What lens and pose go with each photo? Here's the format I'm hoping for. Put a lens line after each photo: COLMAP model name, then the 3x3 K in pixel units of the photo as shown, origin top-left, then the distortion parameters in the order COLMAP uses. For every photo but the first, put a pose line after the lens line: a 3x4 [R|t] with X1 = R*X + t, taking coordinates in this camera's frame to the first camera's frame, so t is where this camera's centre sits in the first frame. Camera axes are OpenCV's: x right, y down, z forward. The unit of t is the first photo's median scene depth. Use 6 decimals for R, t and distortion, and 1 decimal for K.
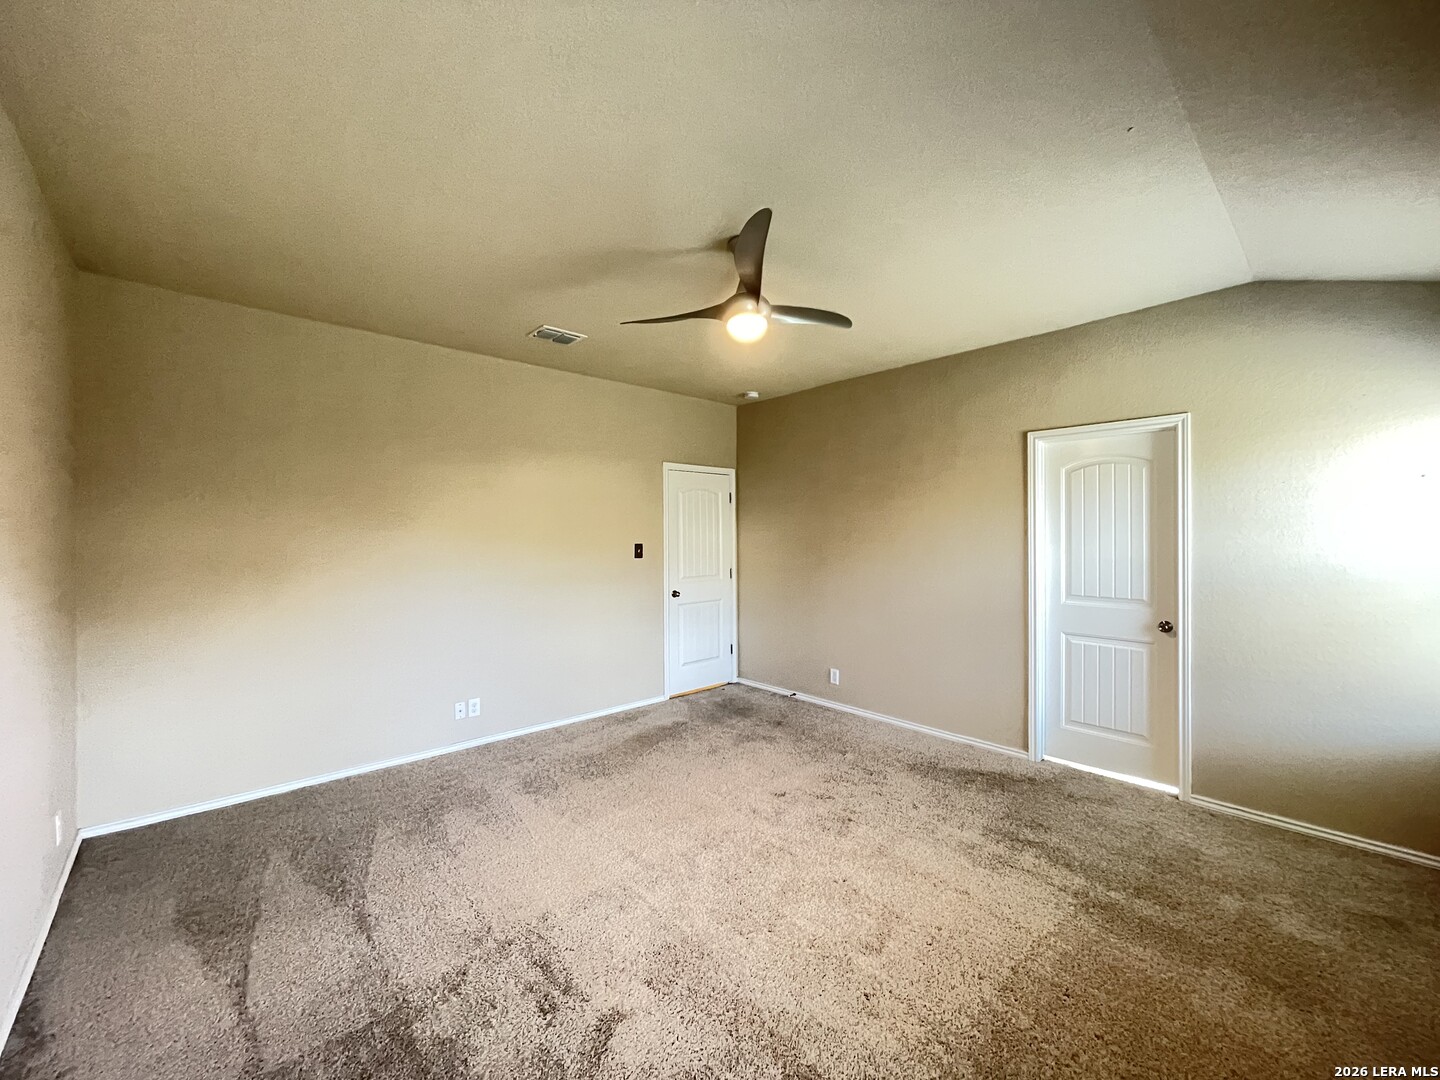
lens RADIAL K [[581.3, 0, 725.2], [0, 581.3, 537.1], [0, 0, 1]] dist [0.003246, -0.000084]
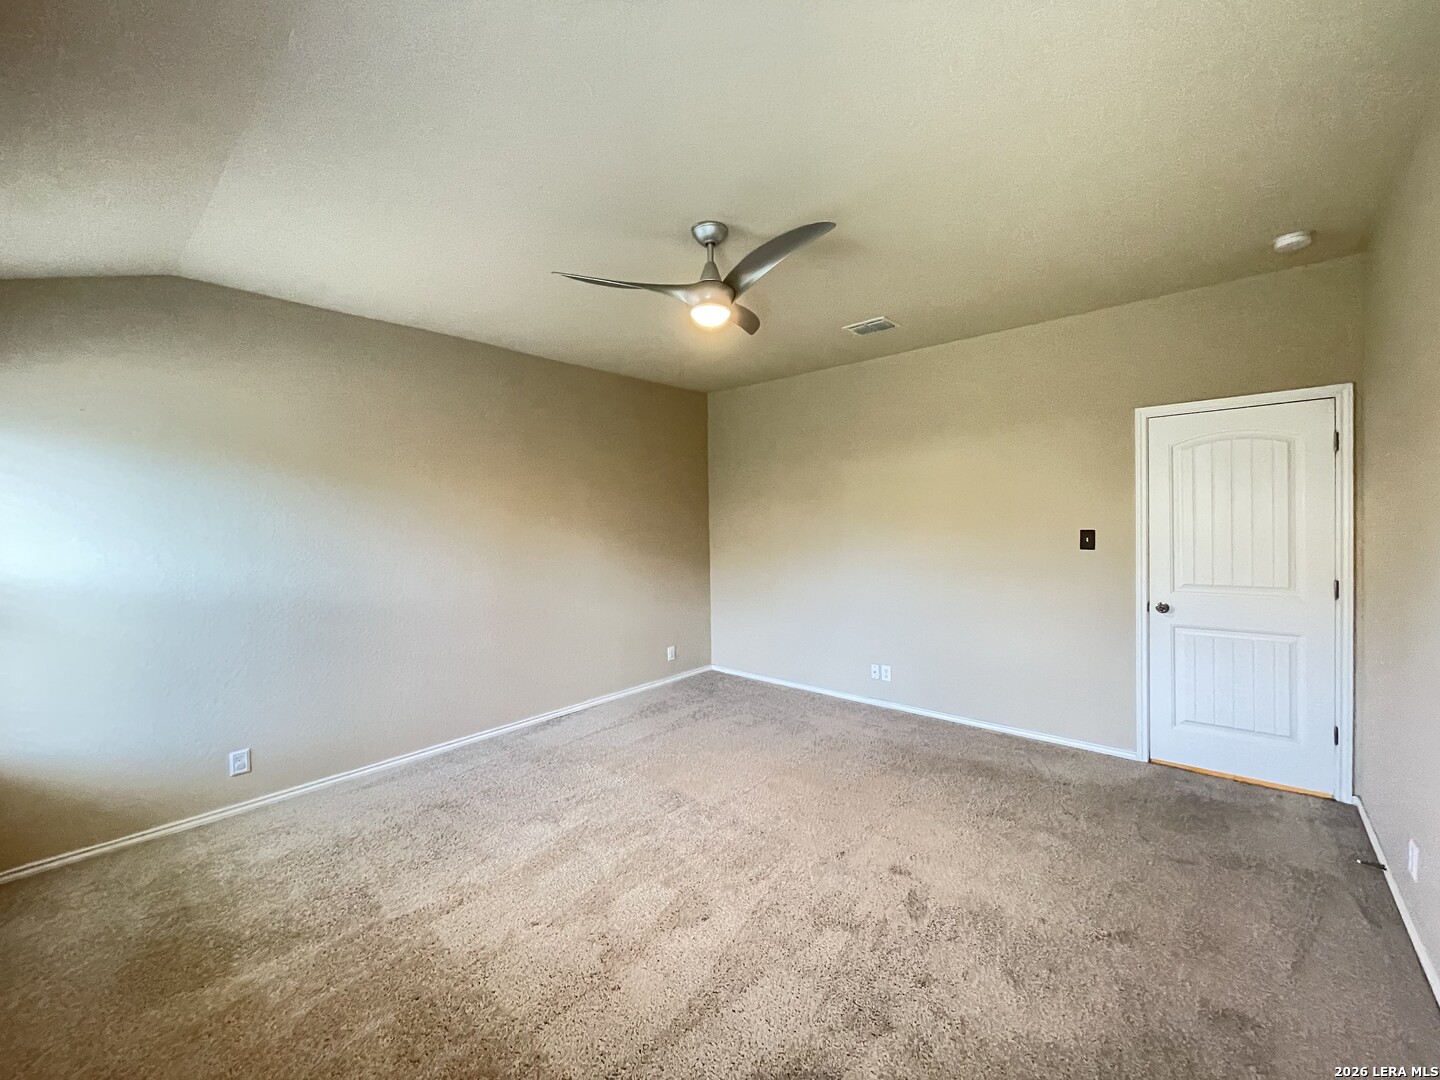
lens RADIAL K [[572.7, 0, 720.0], [0, 572.7, 540.0], [0, 0, 1]] dist [0.007551, -0.000093]
pose [[0.117514, 0.033987, -0.992489, 0.582038], [0.014359, 0.999252, 0.035919, -0.009766], [0.992967, -0.018472, 0.116938, 0.513794]]
